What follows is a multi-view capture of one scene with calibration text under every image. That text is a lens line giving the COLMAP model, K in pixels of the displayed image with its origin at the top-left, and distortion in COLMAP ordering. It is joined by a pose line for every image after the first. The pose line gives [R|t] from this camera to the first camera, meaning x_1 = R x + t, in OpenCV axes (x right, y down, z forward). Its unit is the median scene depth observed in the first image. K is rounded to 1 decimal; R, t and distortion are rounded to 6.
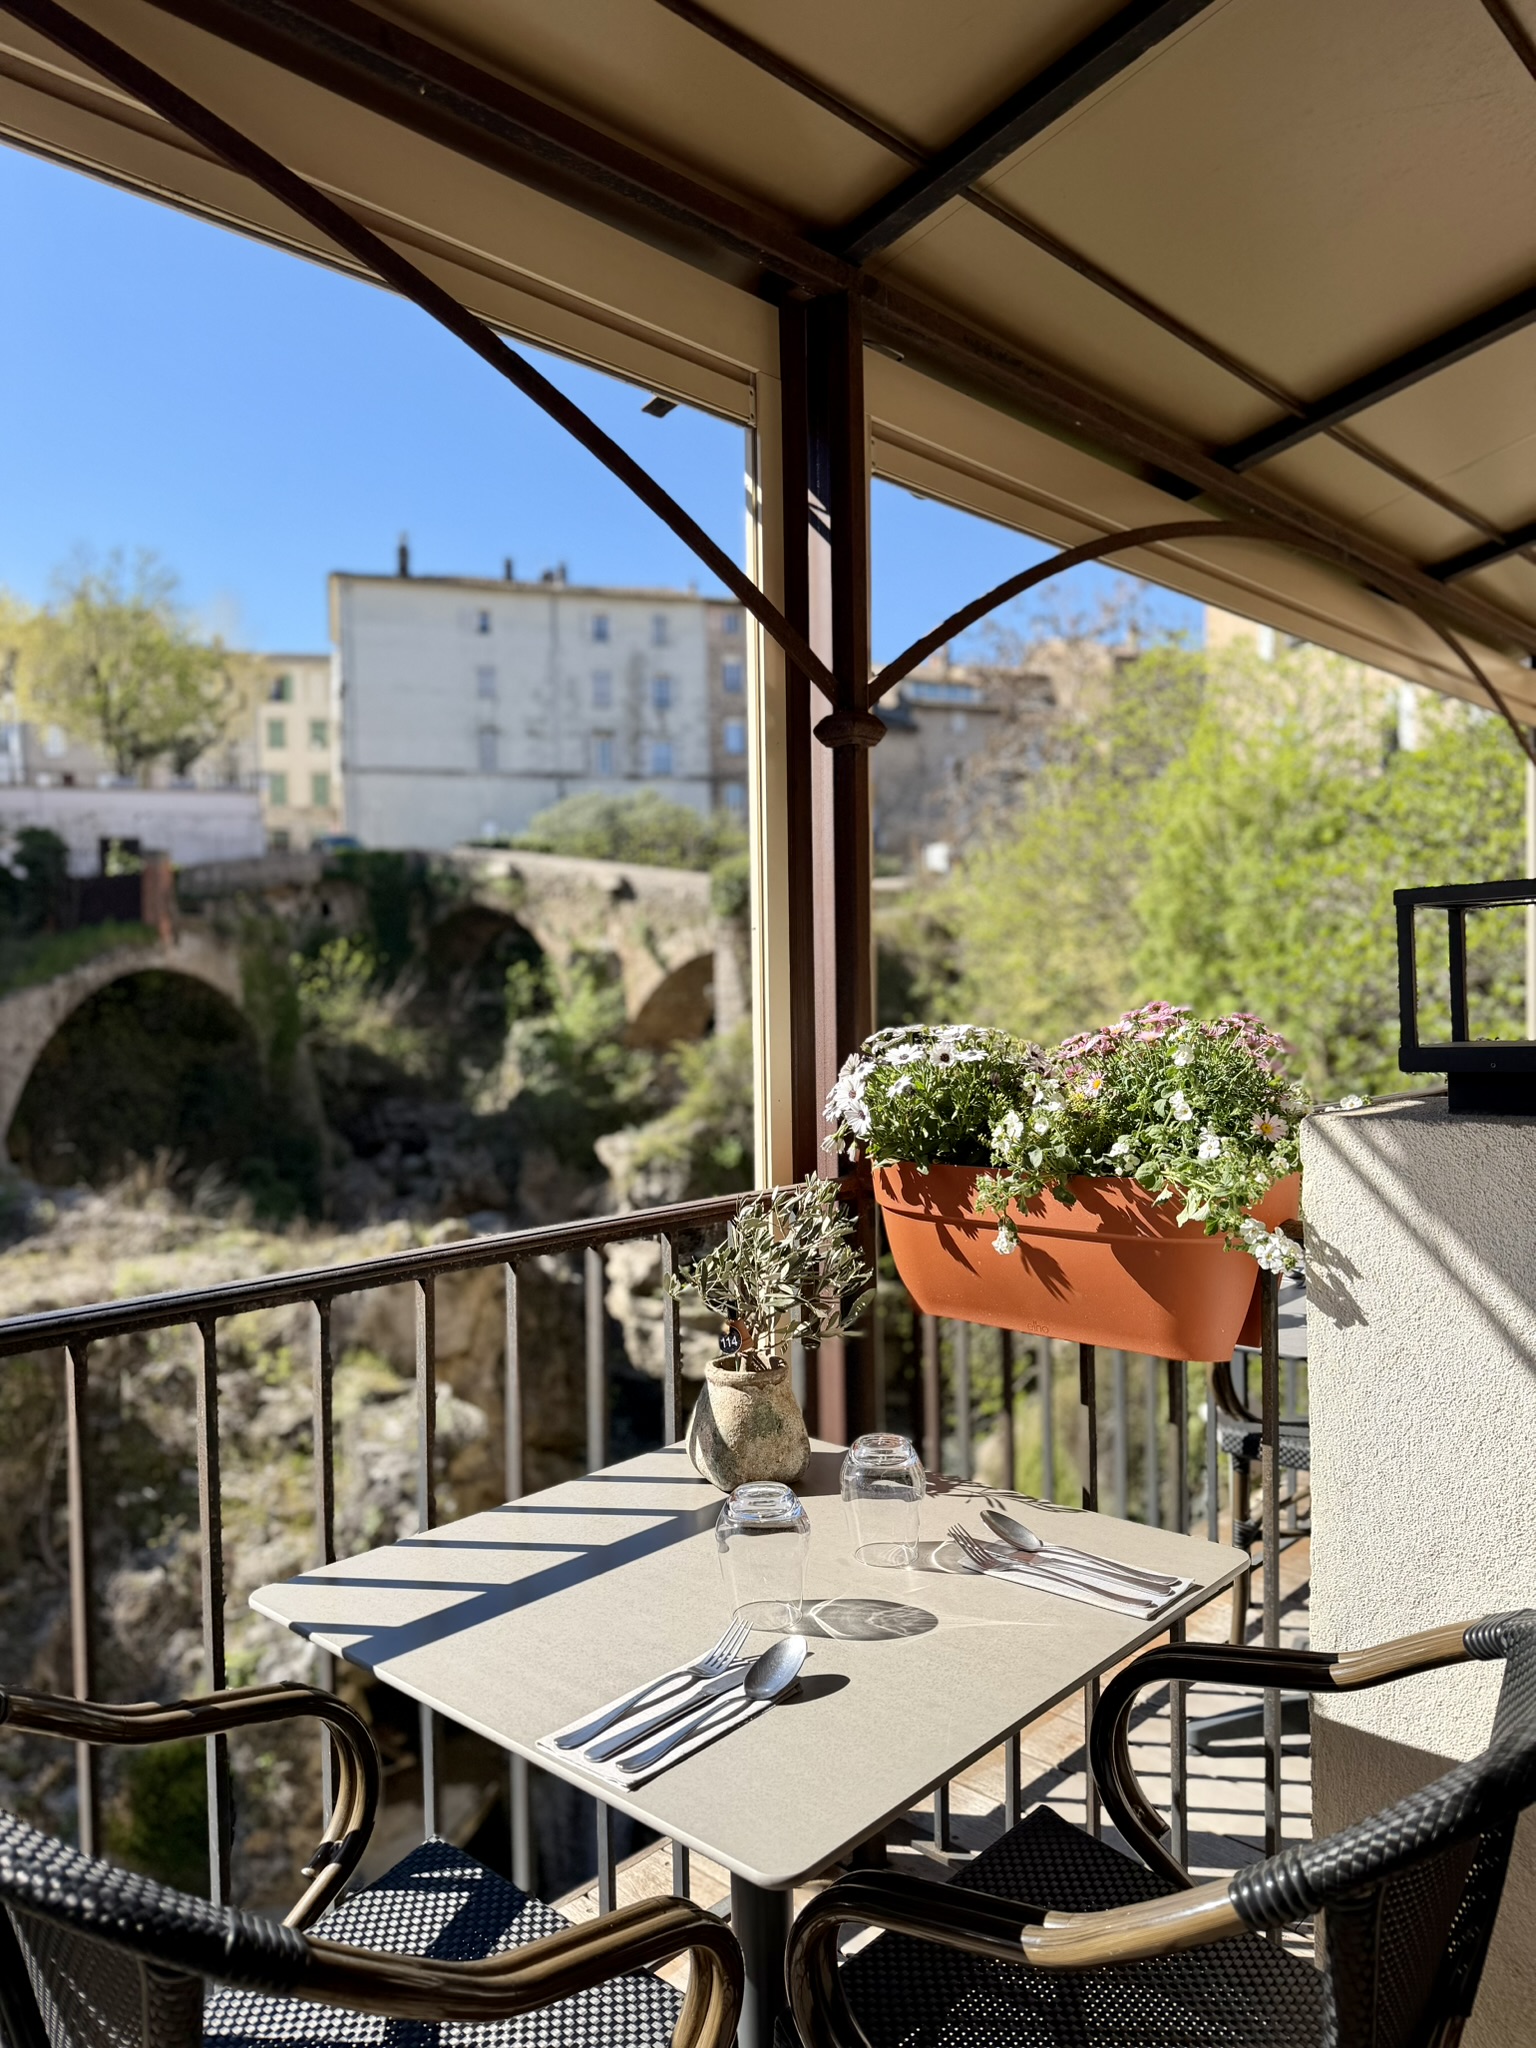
lens RADIAL K [[1419.3, 0, 768.0], [0, 1419.3, 1024.0], [0, 0, 1]] dist [-0.004144, -0.004505]
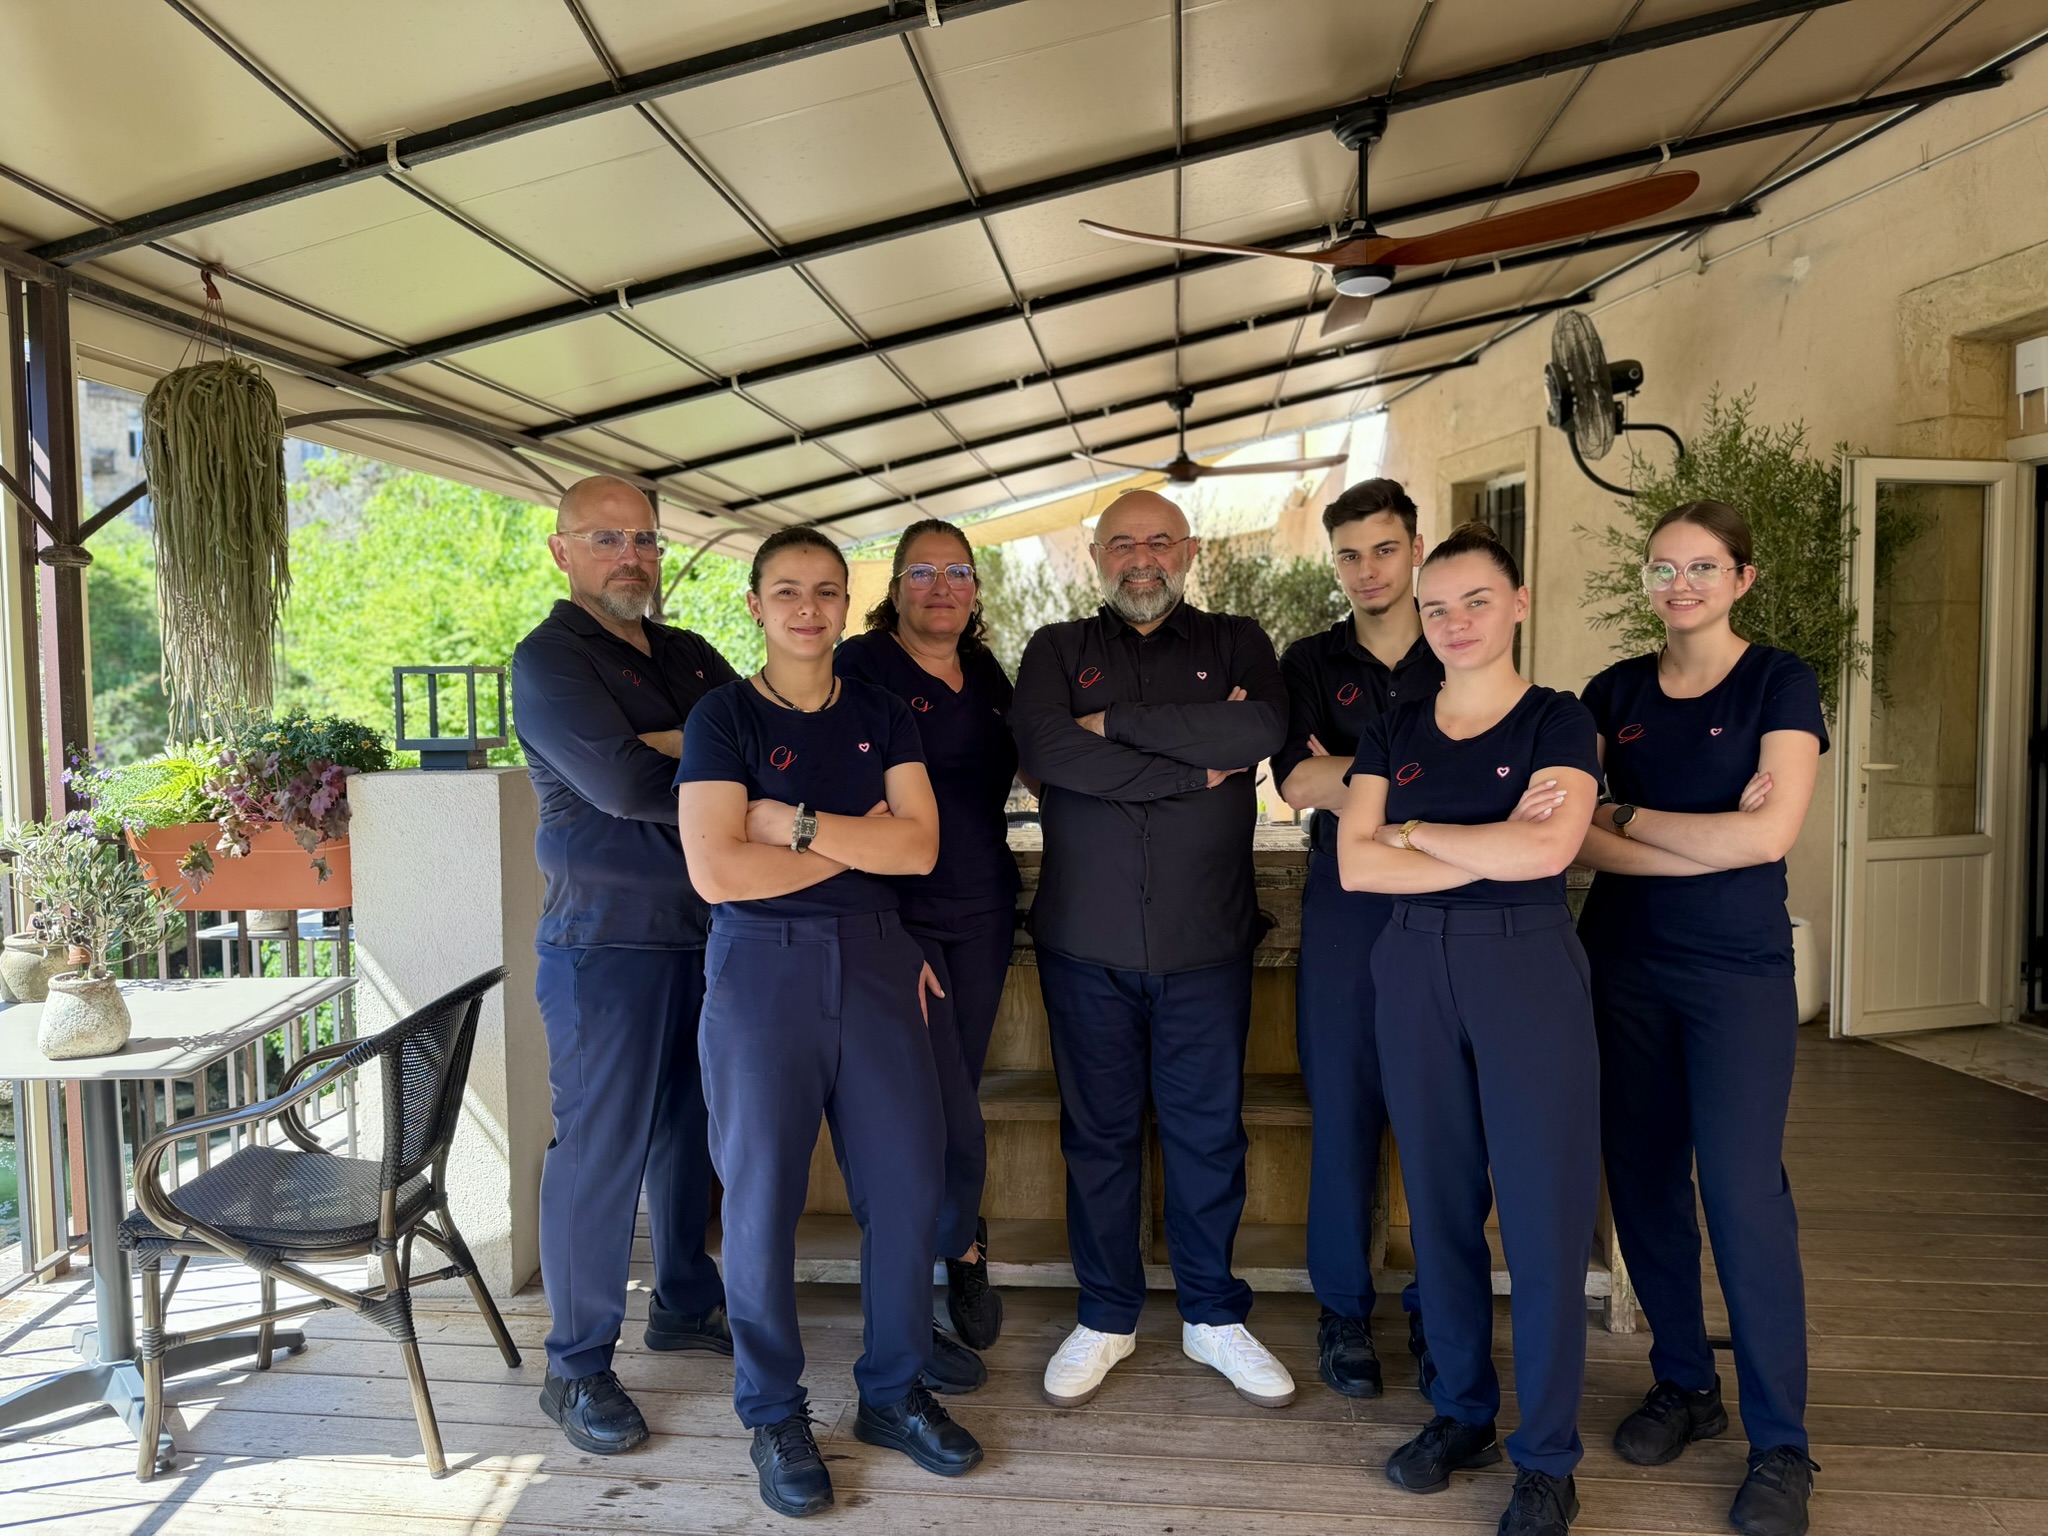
lens RADIAL K [[1419.3, 0, 1024.0], [0, 1419.3, 768.0], [0, 0, 1]] dist [-0.004144, -0.004505]
pose [[0.811890, -0.022558, 0.583374, -0.000708], [0.007592, 0.999577, 0.028086, -0.000070], [-0.583760, -0.018374, 0.811718, -0.245434]]
